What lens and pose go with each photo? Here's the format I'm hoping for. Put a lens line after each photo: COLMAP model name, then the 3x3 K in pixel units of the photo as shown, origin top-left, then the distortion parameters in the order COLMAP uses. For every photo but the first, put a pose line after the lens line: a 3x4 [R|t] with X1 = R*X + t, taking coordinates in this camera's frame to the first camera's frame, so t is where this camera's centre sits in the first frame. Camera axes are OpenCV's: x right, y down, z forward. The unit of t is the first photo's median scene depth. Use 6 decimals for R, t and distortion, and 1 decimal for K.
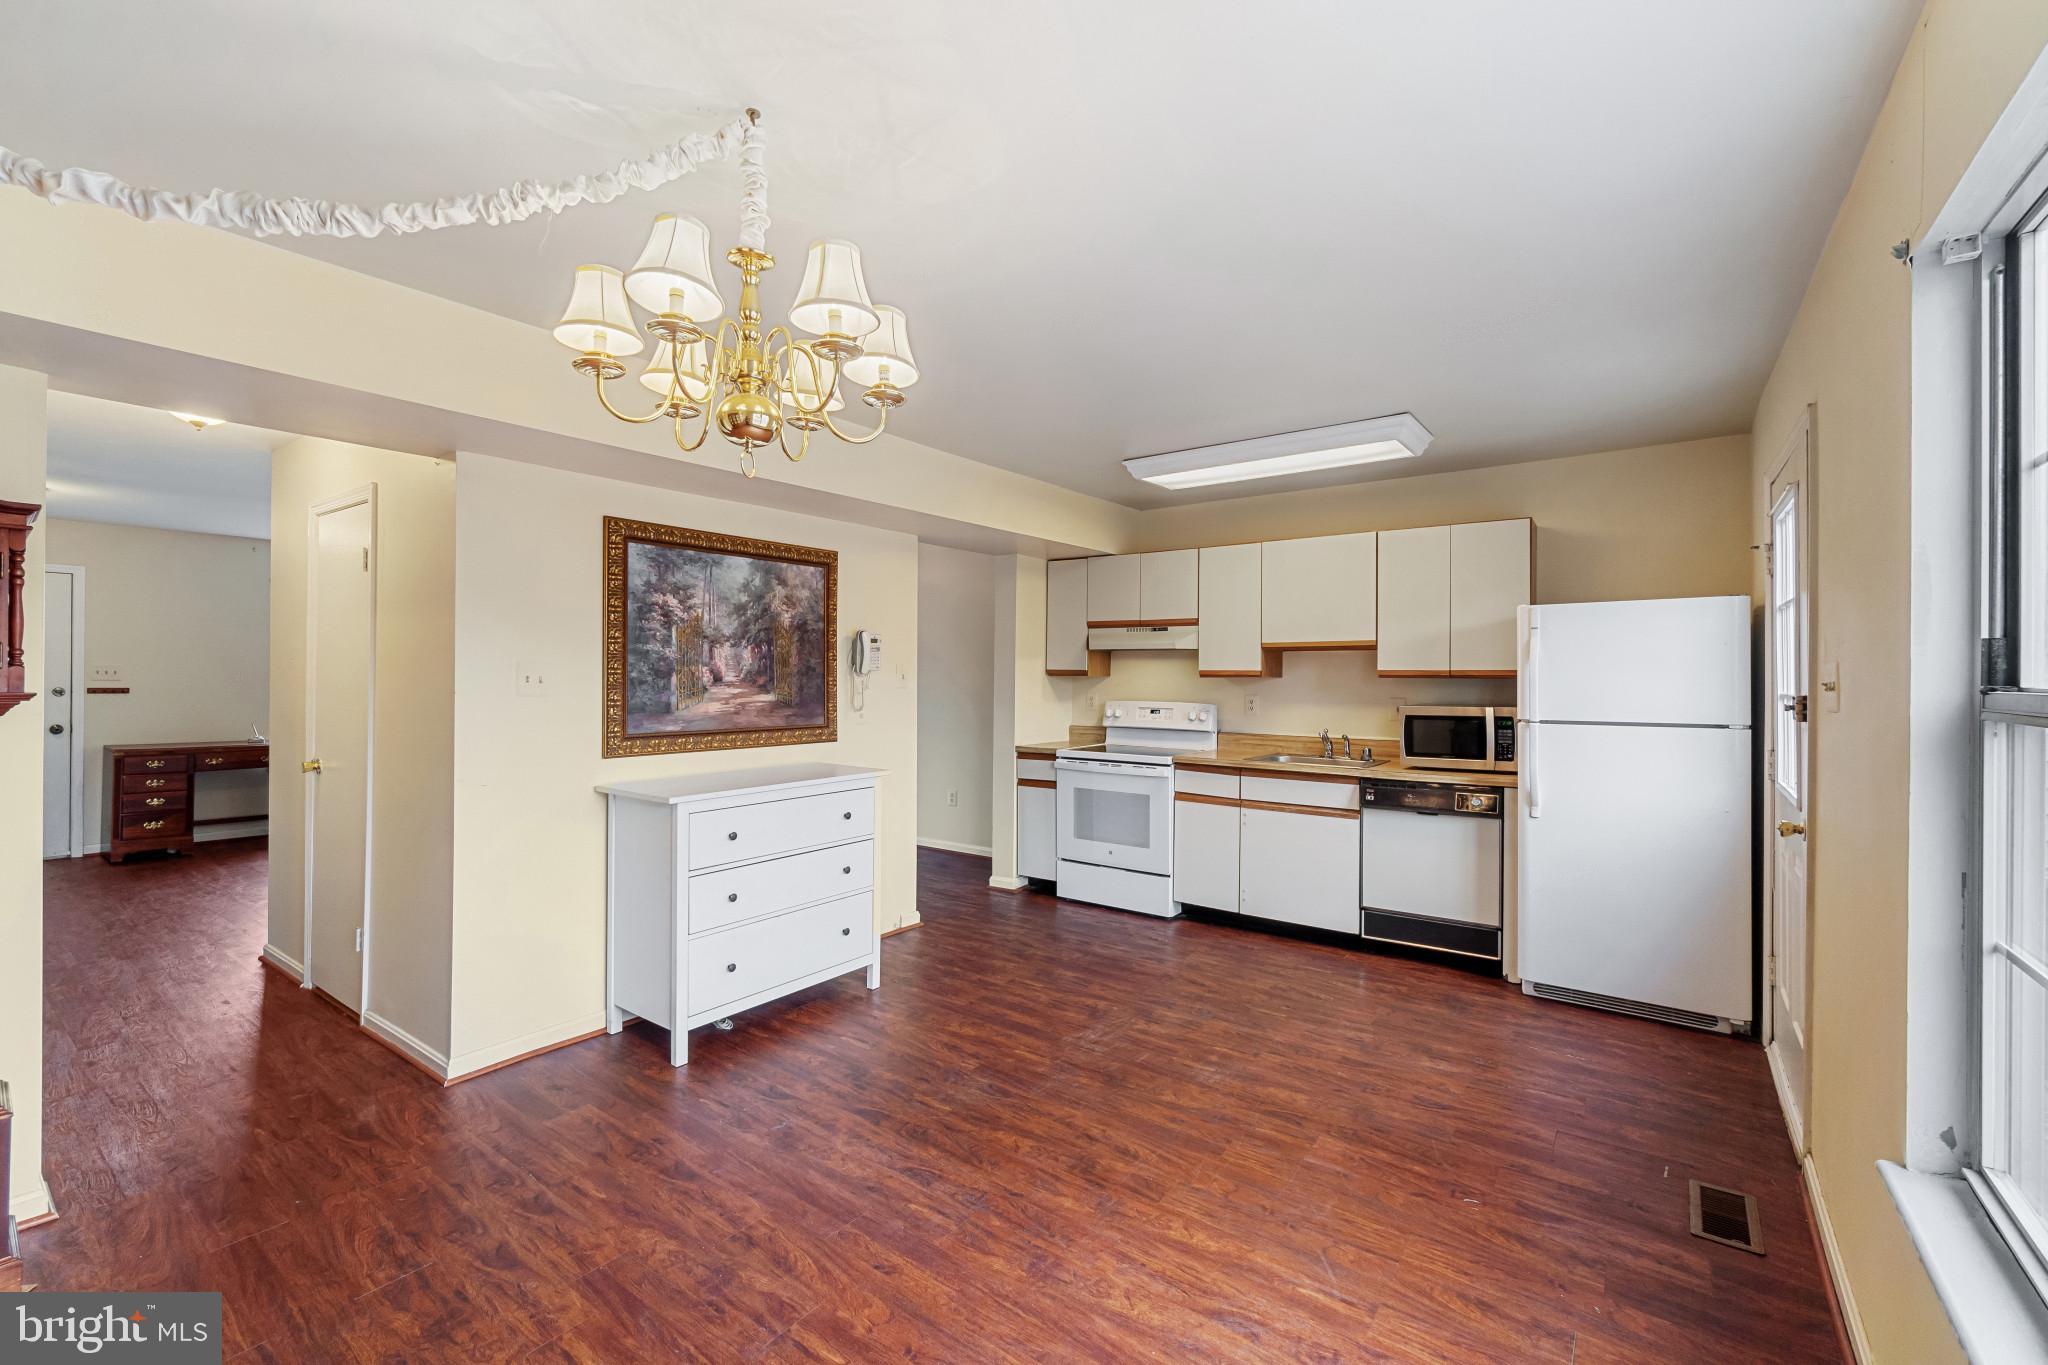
lens RADIAL K [[858.5, 0, 1024.0], [0, 858.5, 682.5], [0, 0, 1]] dist [0.000693, 0.000034]
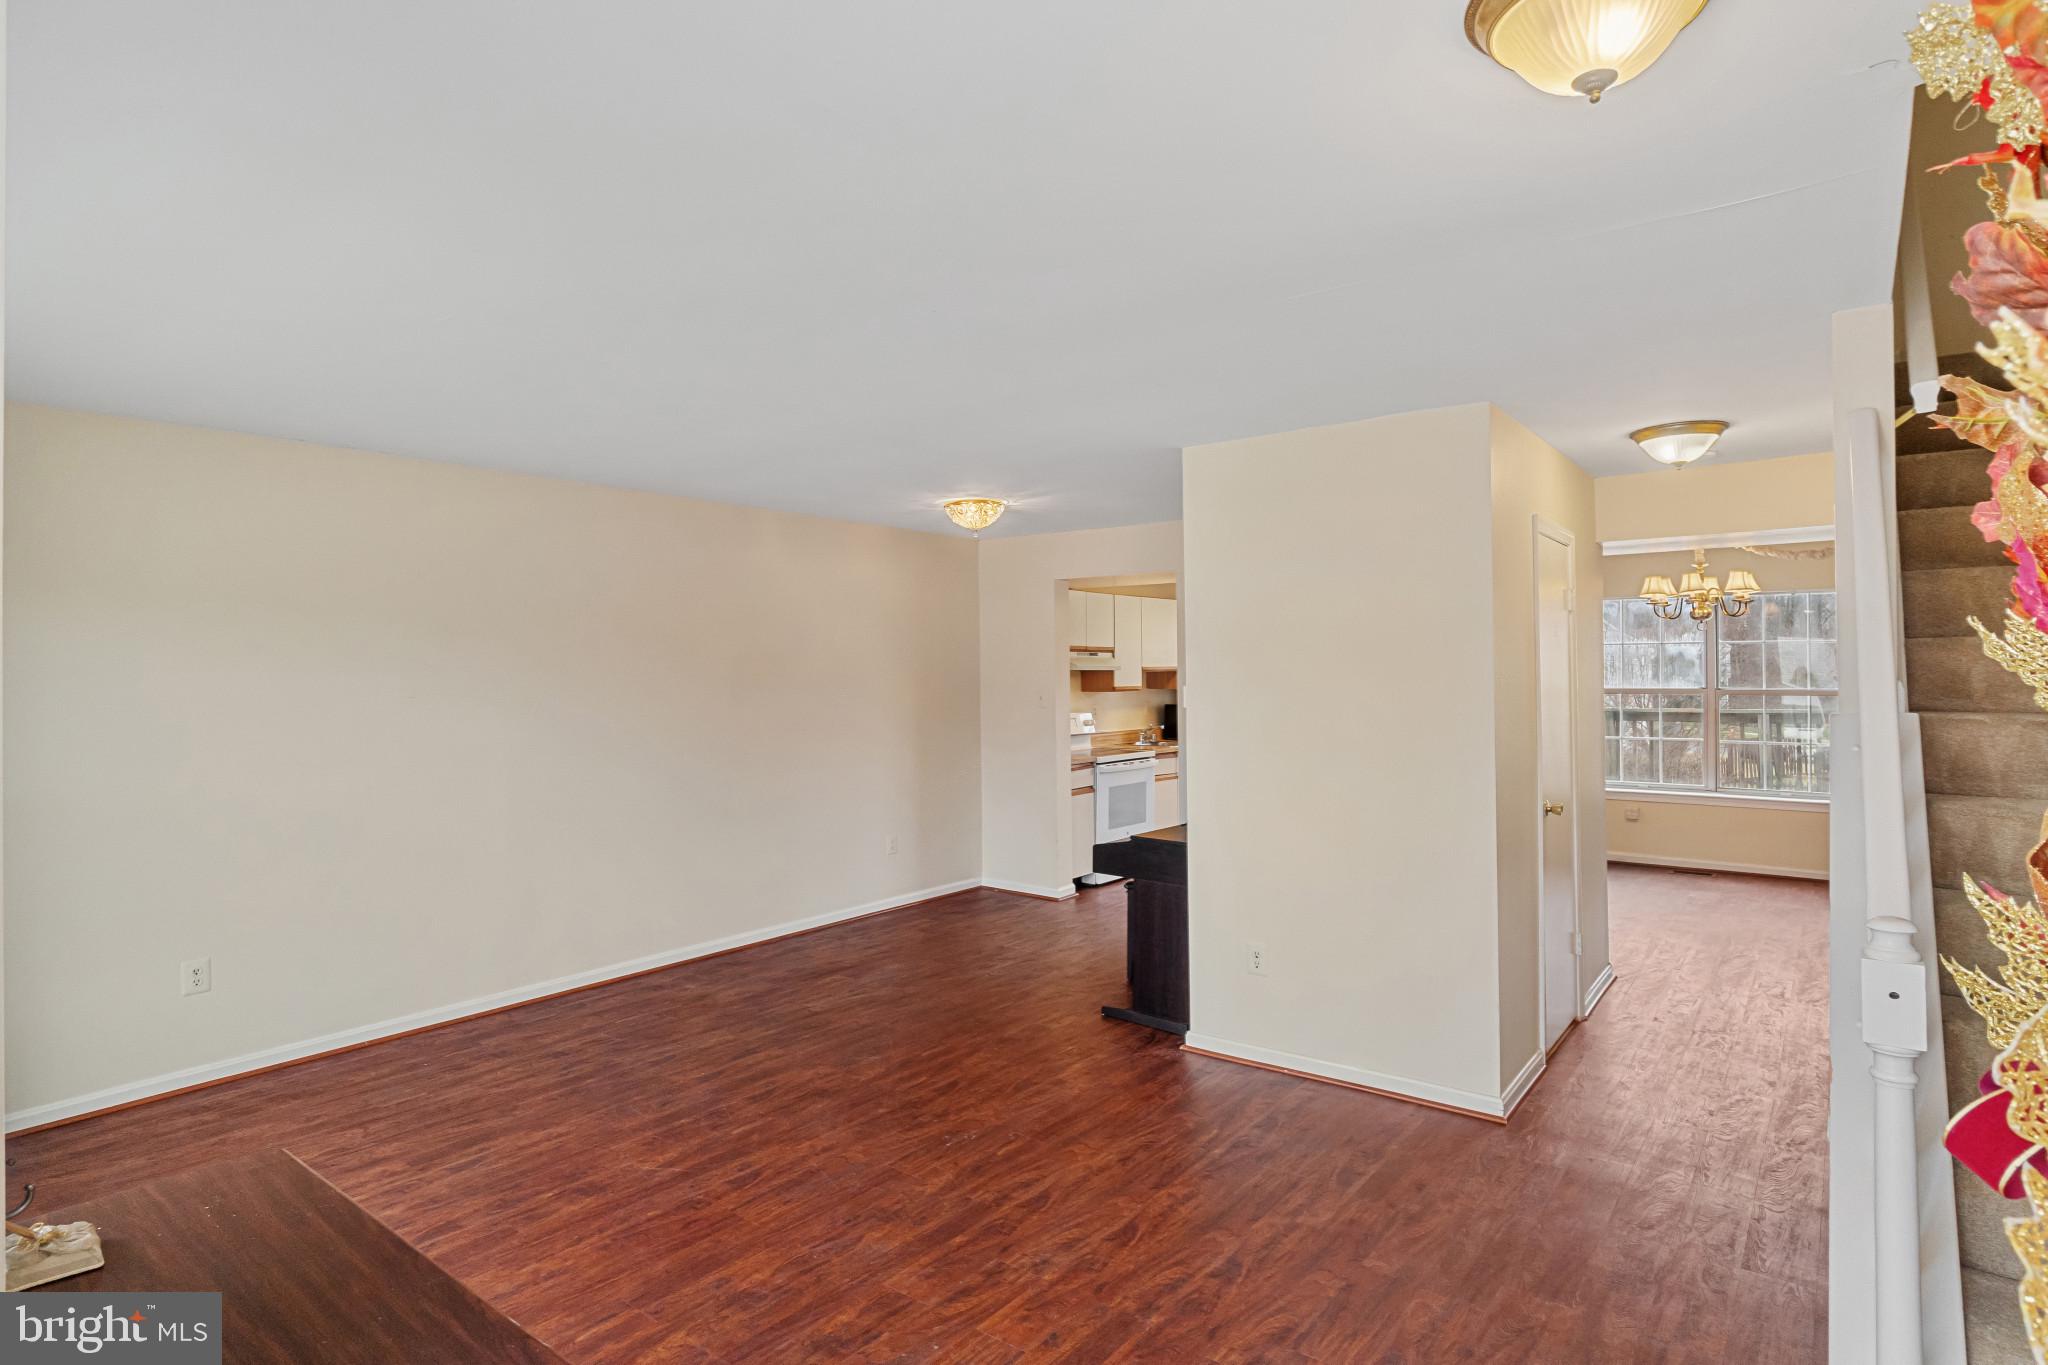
lens RADIAL K [[858.5, 0, 1024.0], [0, 858.5, 682.5], [0, 0, 1]] dist [0.000693, 0.000034]
pose [[0.120690, -0.011614, 0.992622, -1.457488], [0.010214, 0.999893, 0.010457, -0.046441], [-0.992638, 0.008877, 0.120795, 1.247406]]
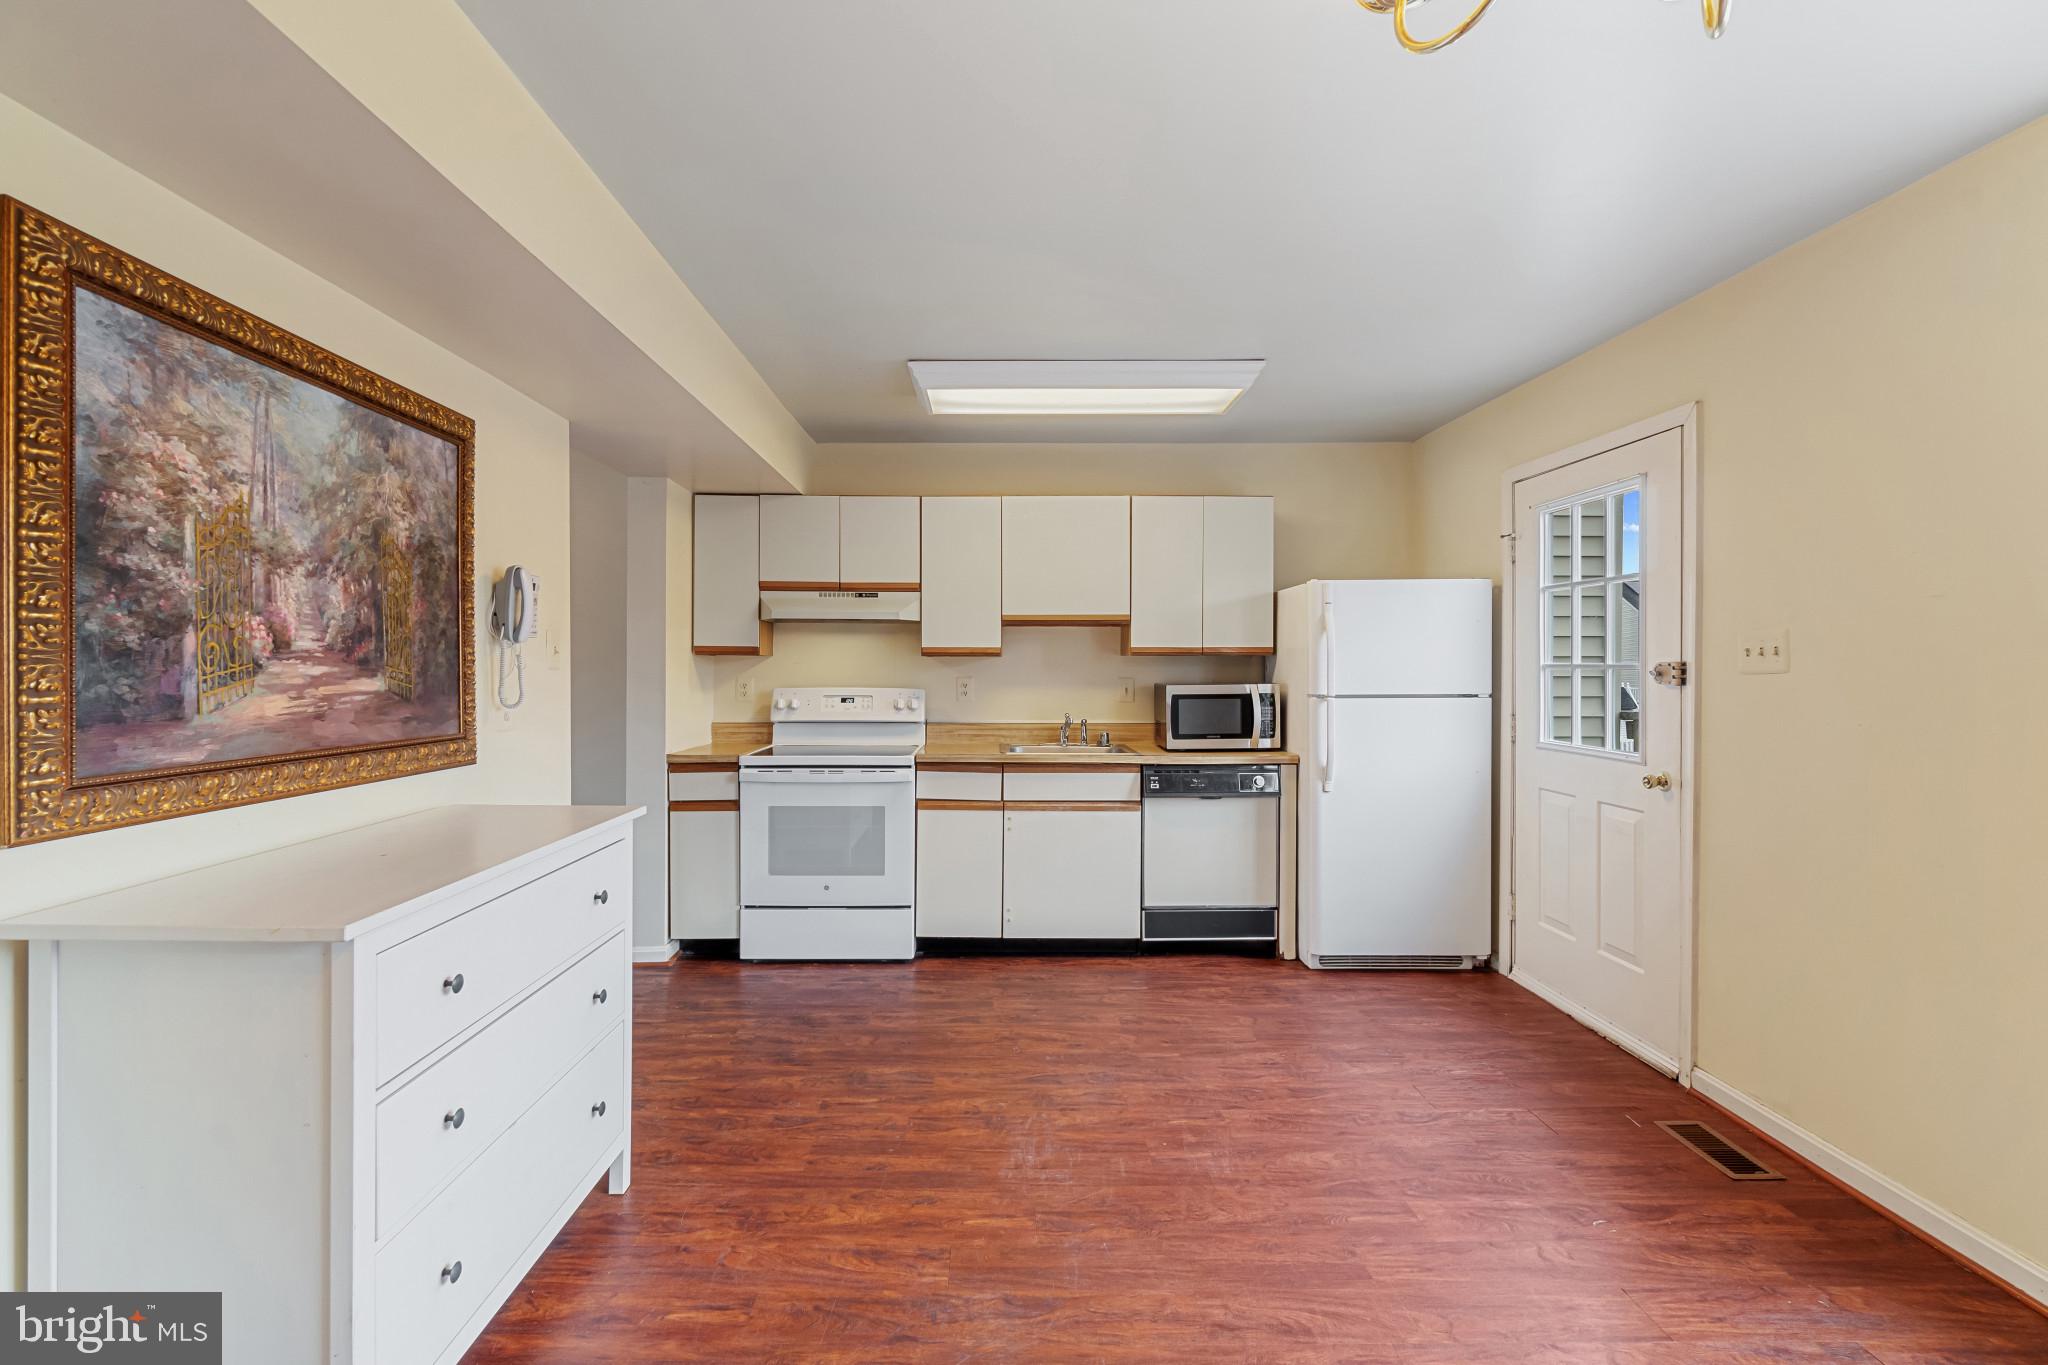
lens RADIAL K [[894.6, 0, 1003.2], [0, 894.6, 677.5], [0, 0, 1]] dist [0.001880, 0.000098]
pose [[0.803421, -0.009690, 0.595333, -0.302509], [0.007491, 0.999953, 0.006167, 0.012550], [-0.595365, -0.000495, 0.803456, 0.349473]]
